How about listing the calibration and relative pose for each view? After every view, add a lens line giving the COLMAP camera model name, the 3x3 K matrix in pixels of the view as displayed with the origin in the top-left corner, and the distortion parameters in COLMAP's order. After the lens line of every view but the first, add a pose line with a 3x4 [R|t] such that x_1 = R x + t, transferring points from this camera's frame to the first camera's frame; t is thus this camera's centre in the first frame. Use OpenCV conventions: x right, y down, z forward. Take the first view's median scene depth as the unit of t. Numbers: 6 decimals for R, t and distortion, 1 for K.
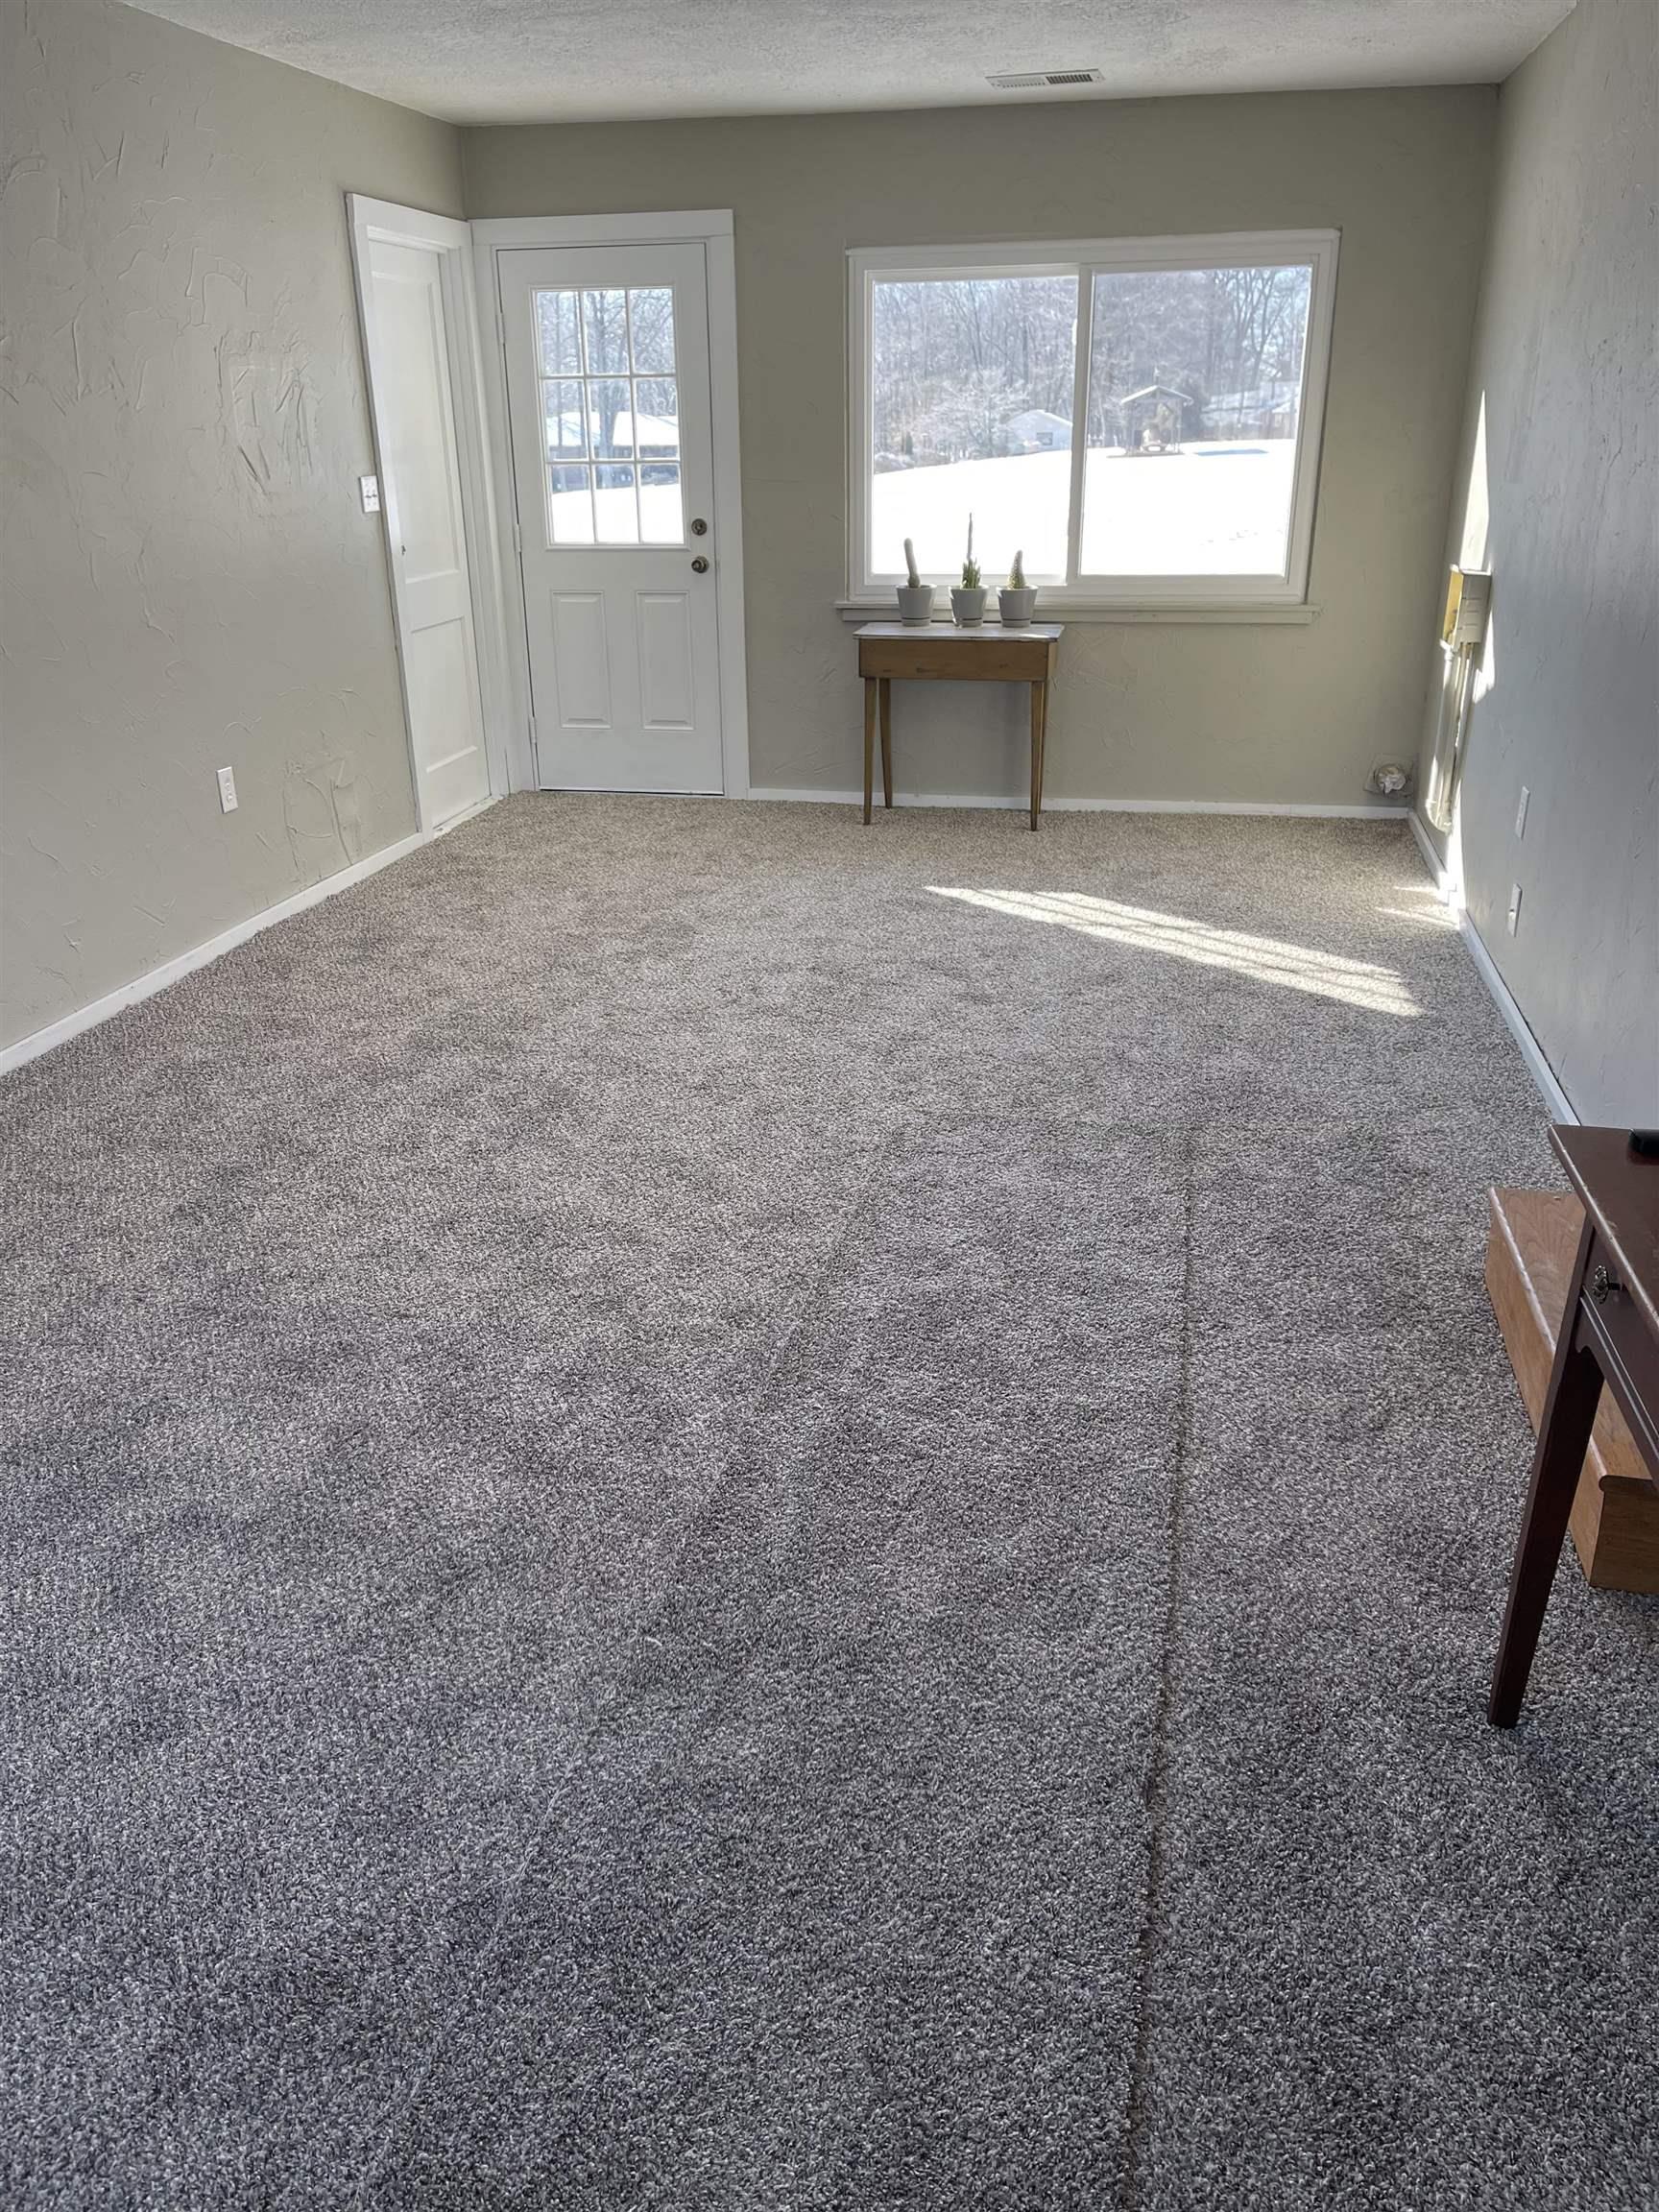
lens RADIAL K [[1667.1, 0, 830.6], [0, 1667.1, 1105.3], [0, 0, 1]] dist [0.029120, -0.033363]
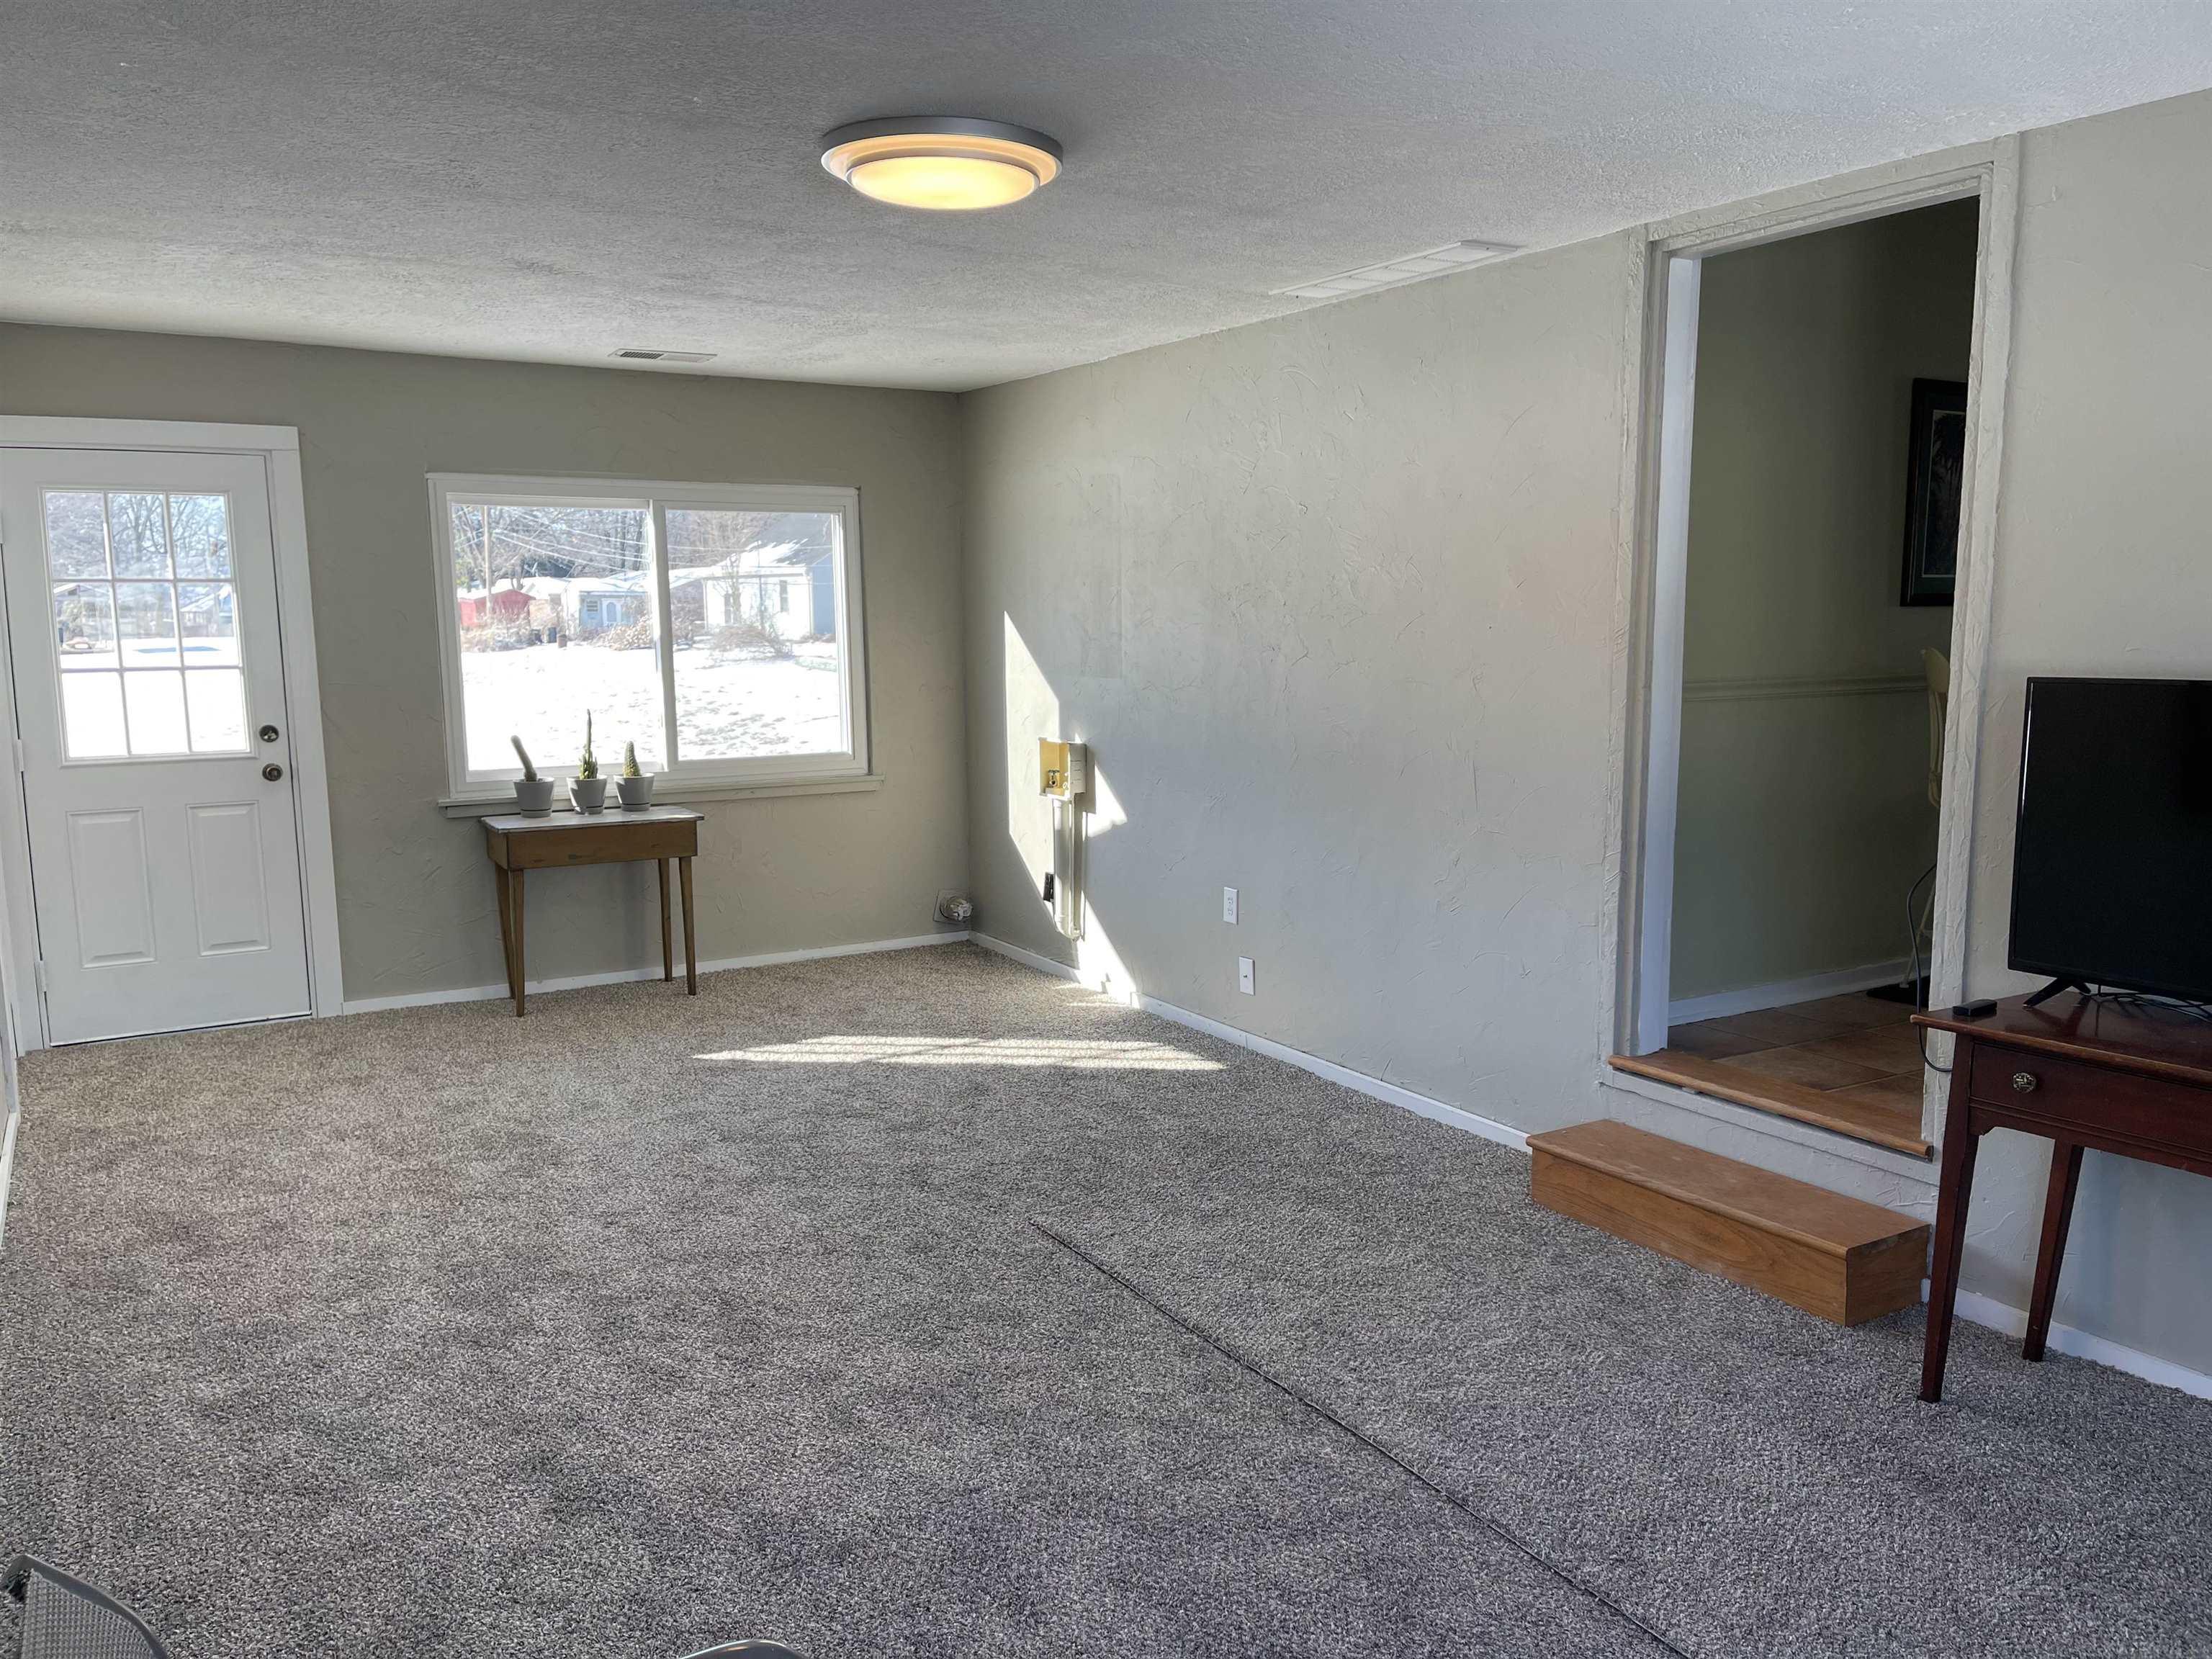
lens RADIAL K [[1667.1, 0, 1113.9], [0, 1667.1, 822.3], [0, 0, 1]] dist [0.029120, -0.033363]
pose [[0.718154, -0.076267, 0.691692, -0.421192], [0.255379, 0.953508, -0.160014, -0.035037], [-0.647330, 0.291558, 0.704243, 0.067090]]
